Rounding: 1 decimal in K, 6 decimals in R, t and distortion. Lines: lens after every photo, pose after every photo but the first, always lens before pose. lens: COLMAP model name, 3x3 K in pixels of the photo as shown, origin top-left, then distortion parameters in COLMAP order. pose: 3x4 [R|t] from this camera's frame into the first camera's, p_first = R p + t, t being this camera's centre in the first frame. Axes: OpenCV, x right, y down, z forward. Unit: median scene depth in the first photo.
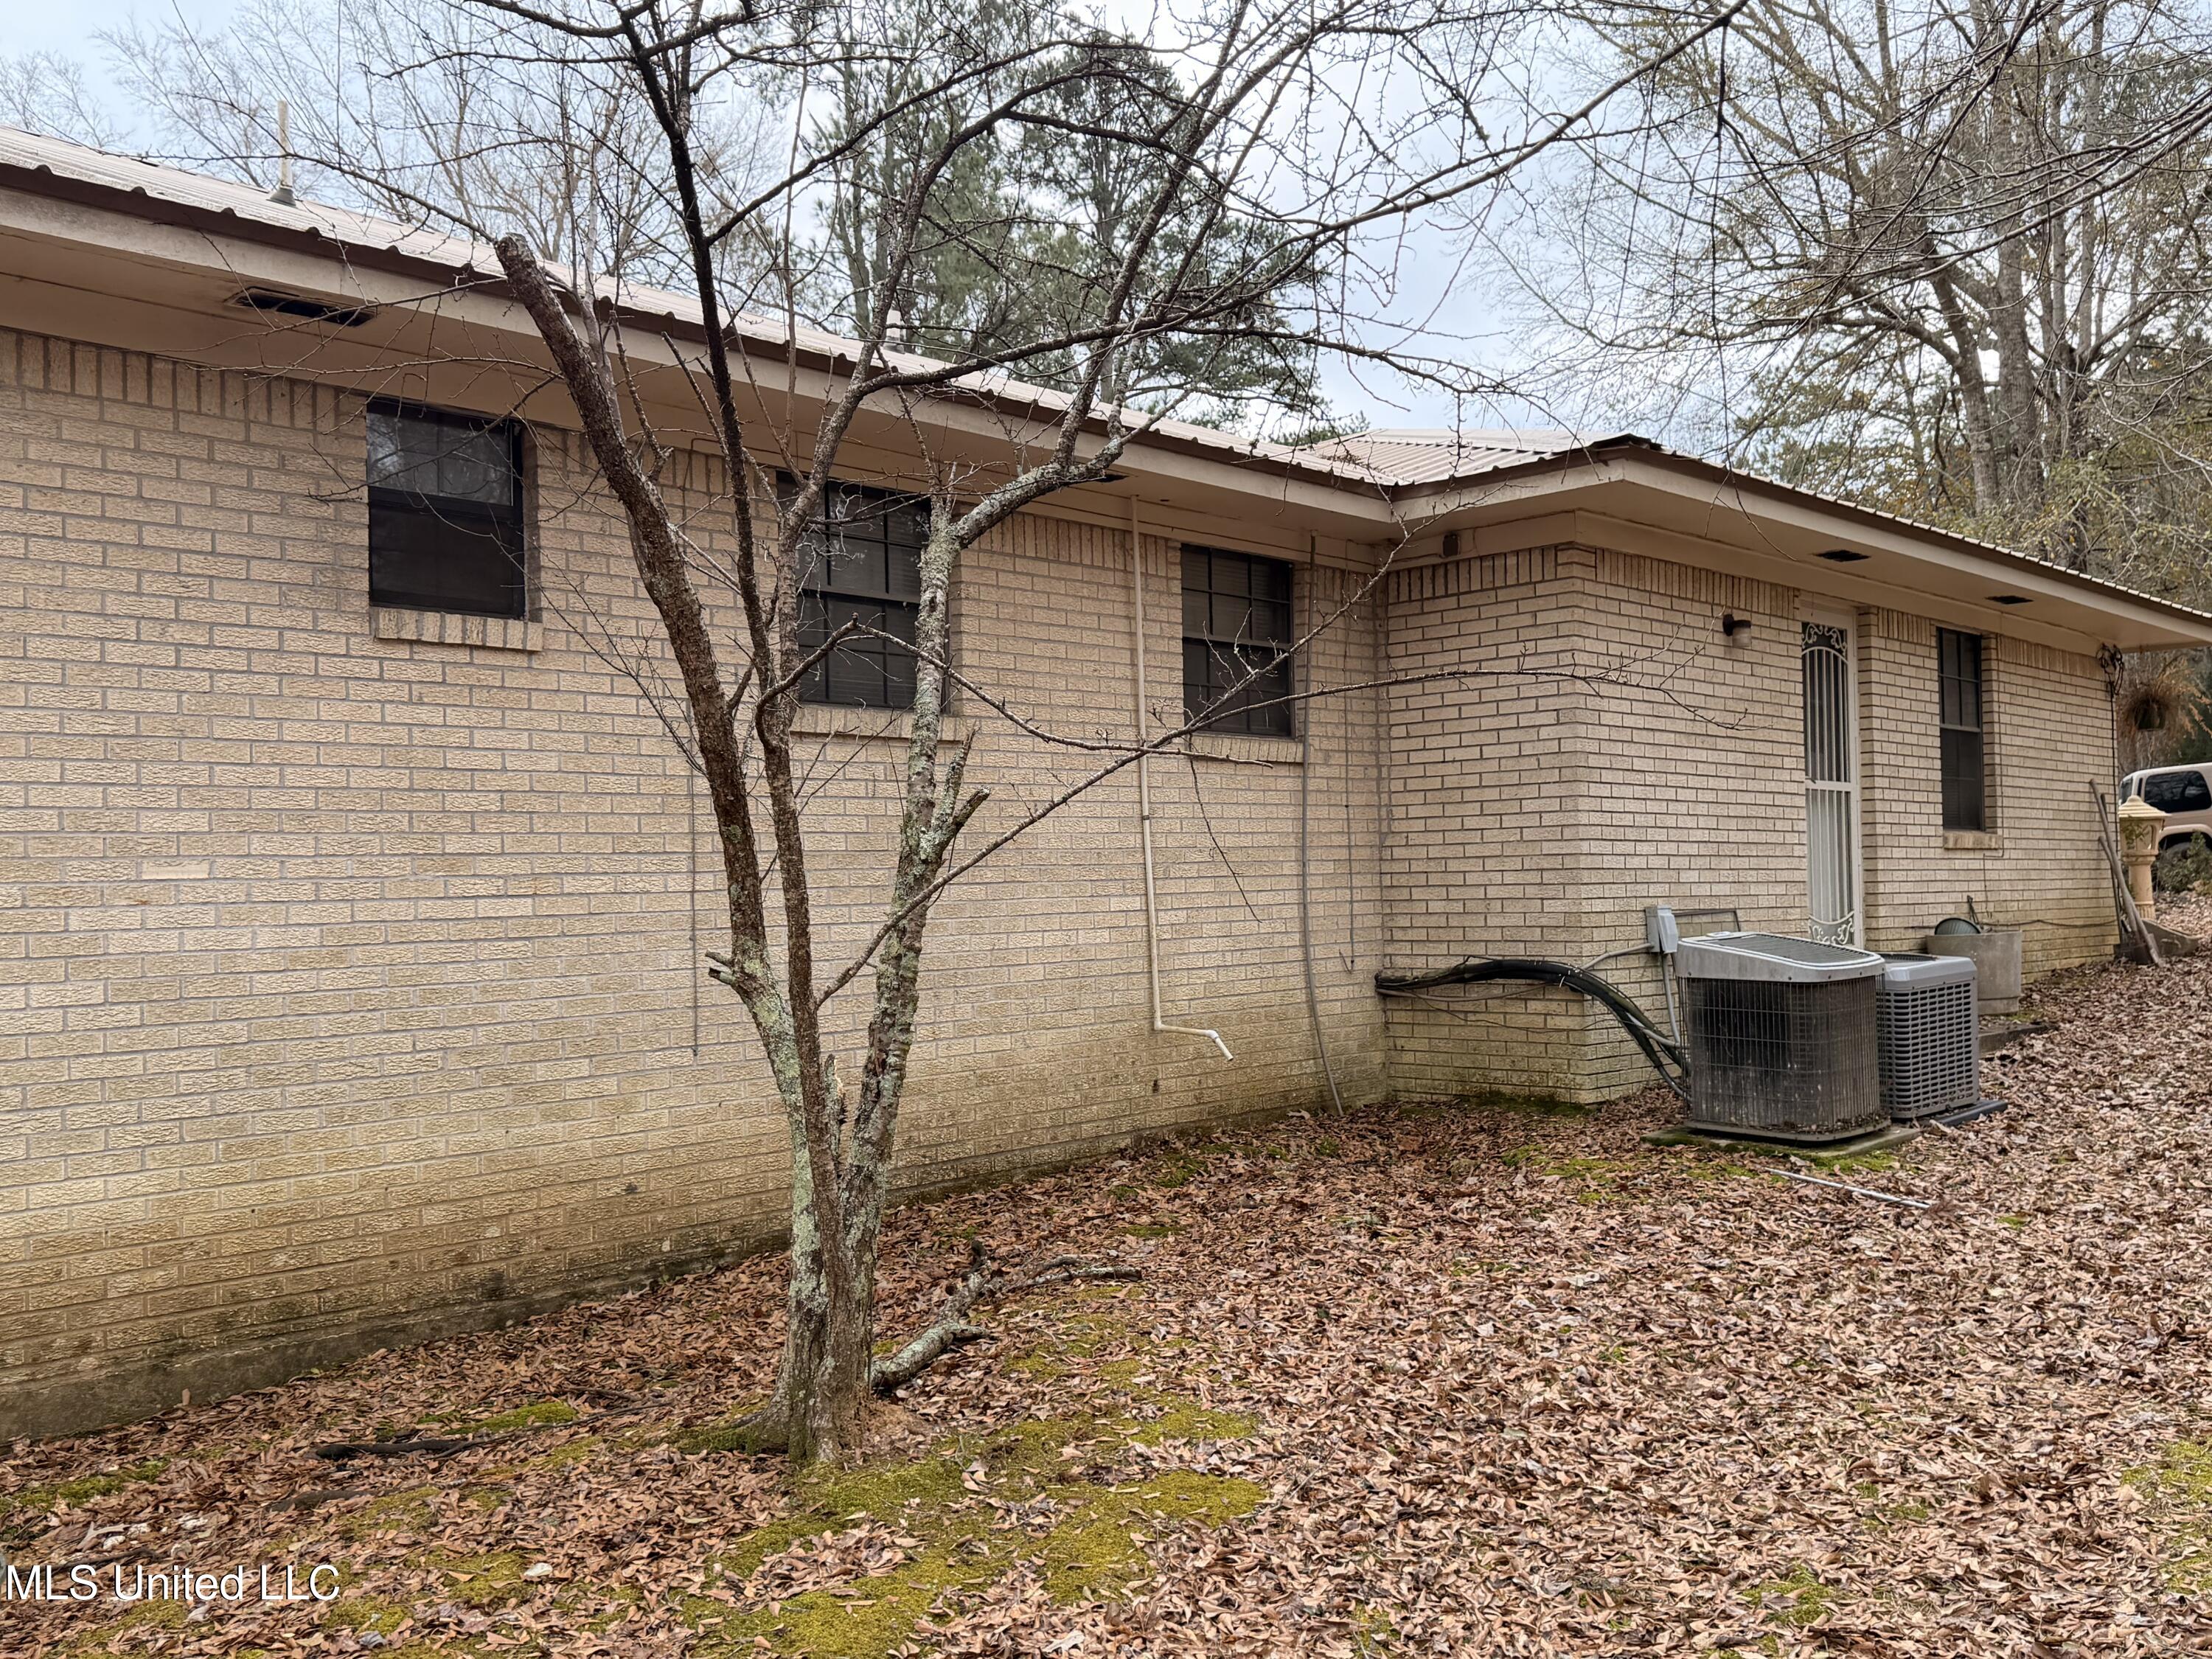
lens RADIAL K [[1990.1, 0, 1103.2], [0, 1990.1, 831.3], [0, 0, 1]] dist [0.016492, -0.032177]
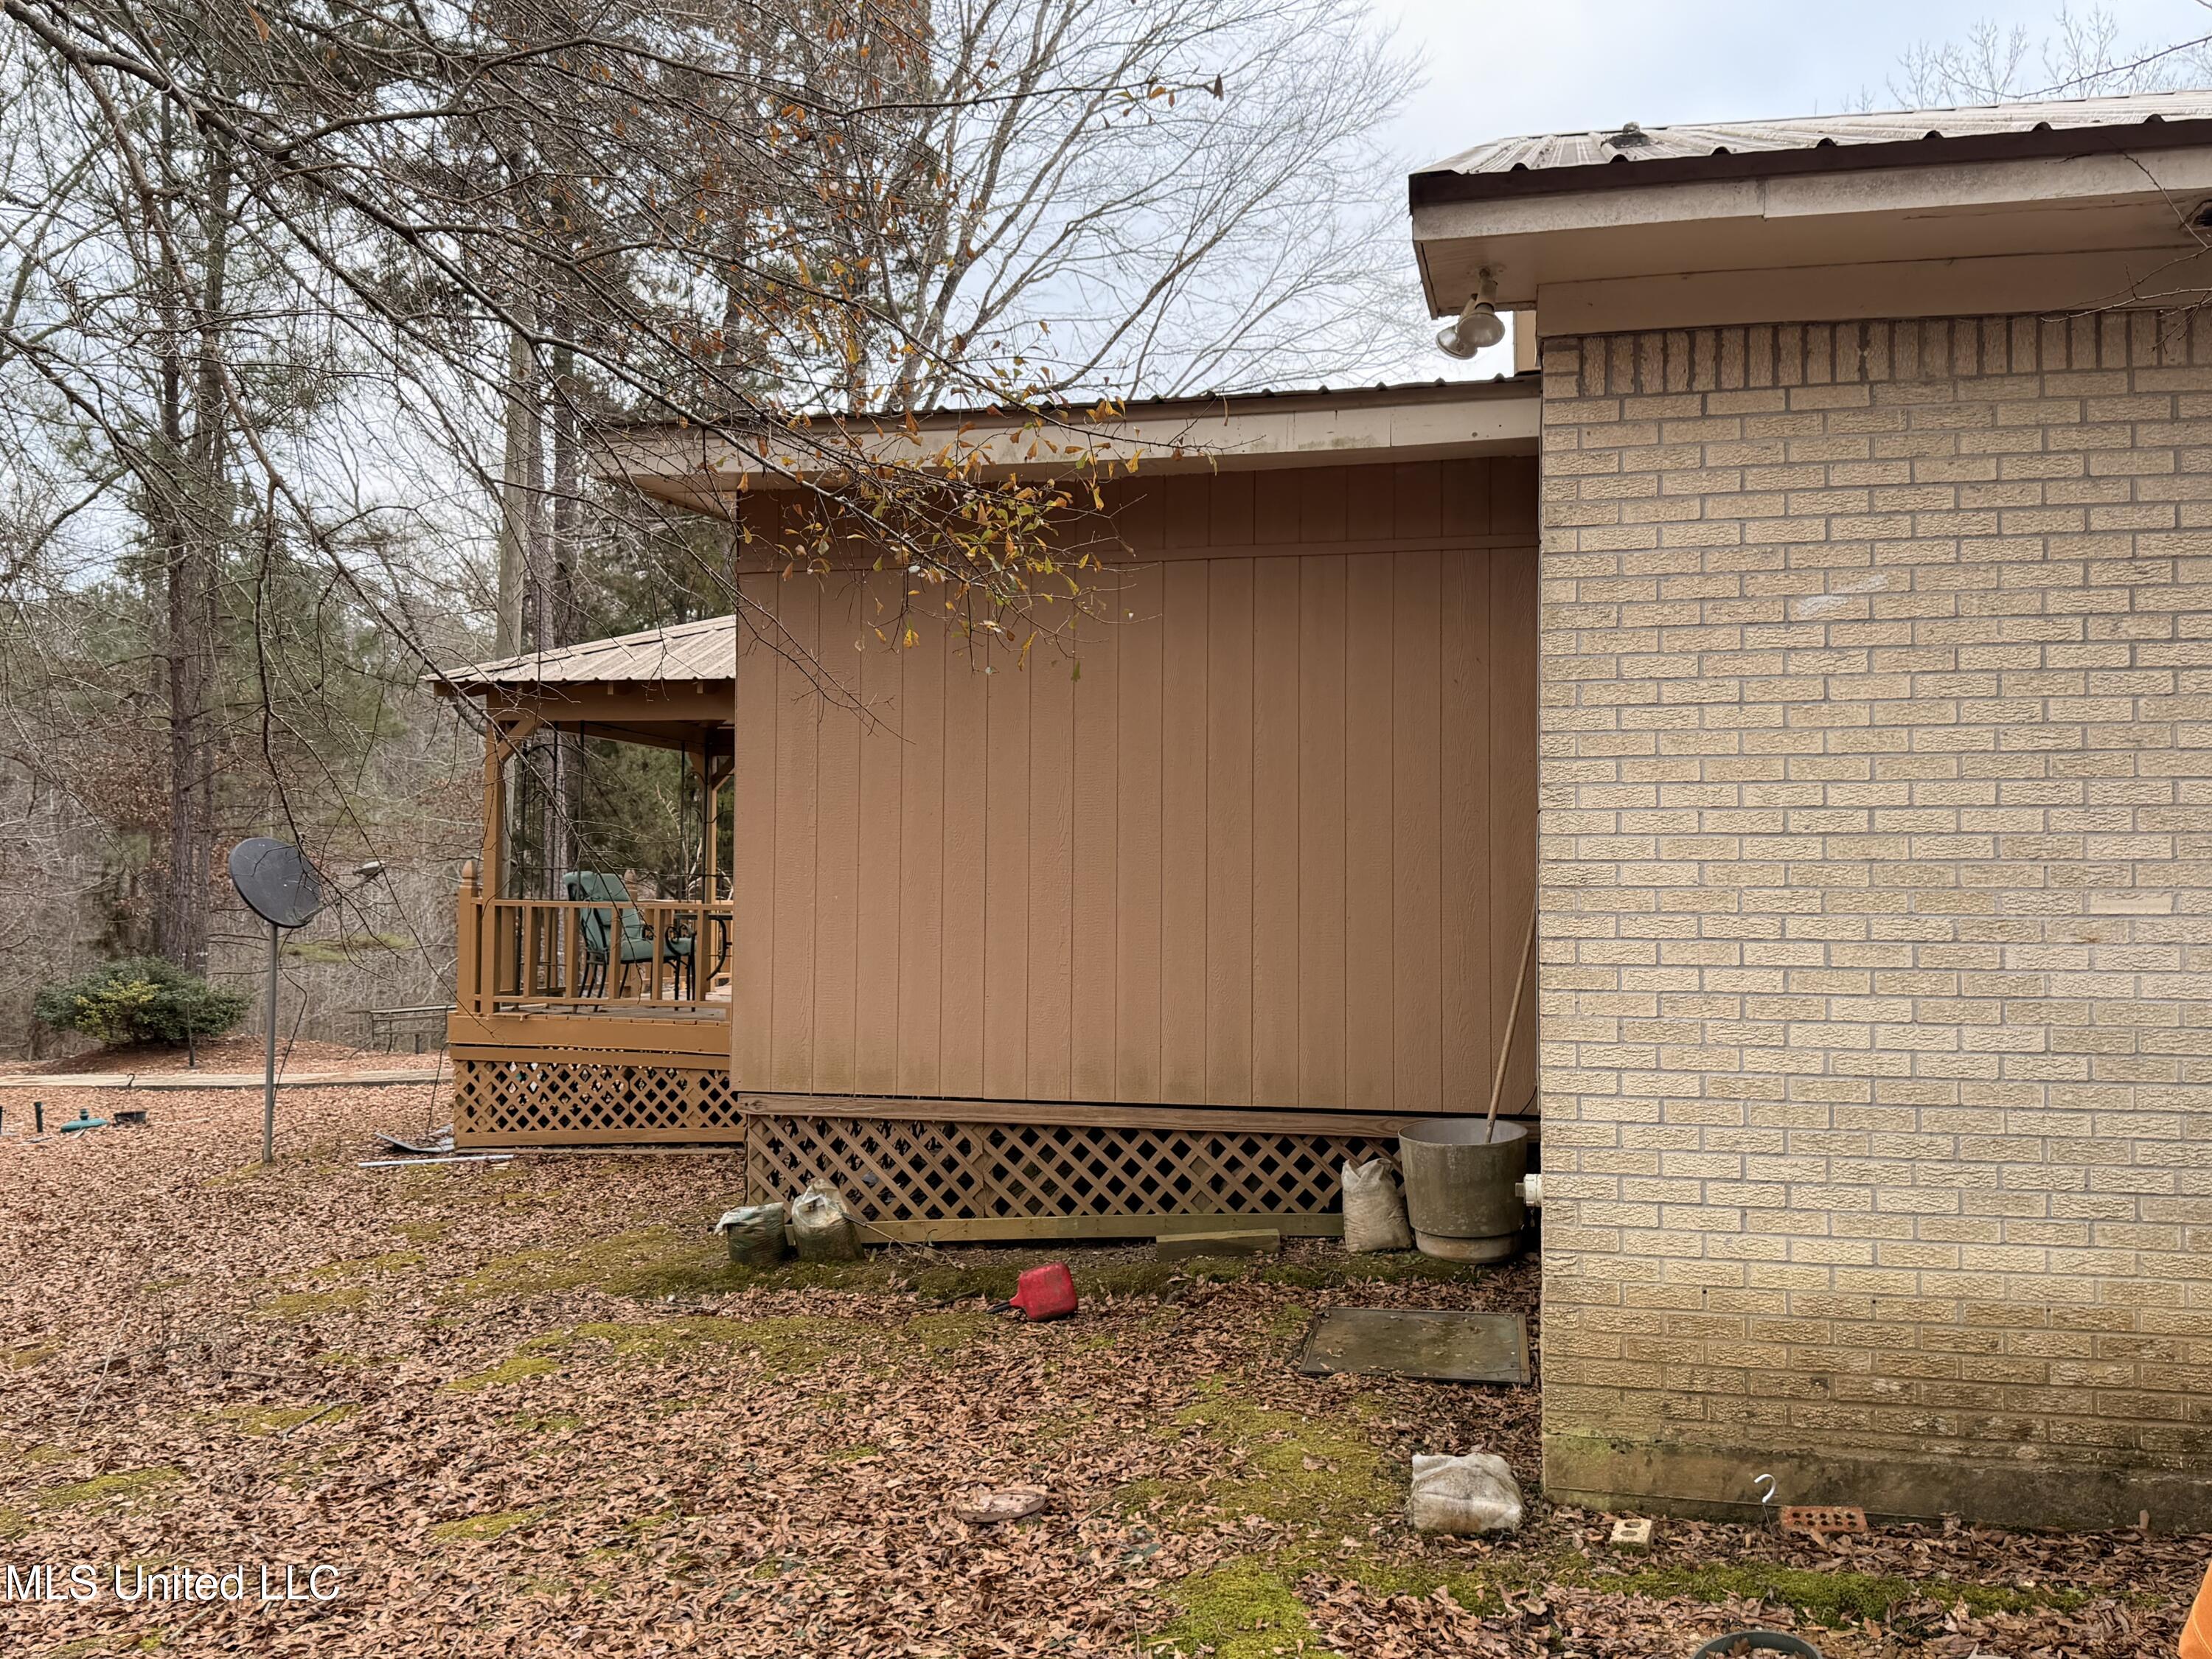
lens RADIAL K [[1990.1, 0, 1107.5], [0, 1990.1, 828.6], [0, 0, 1]] dist [0.016492, -0.032177]
pose [[0.506358, -0.001391, -0.862322, 0.054182], [0.006610, 0.999976, 0.002268, -0.018150], [0.862298, -0.006849, 0.506355, 0.188298]]
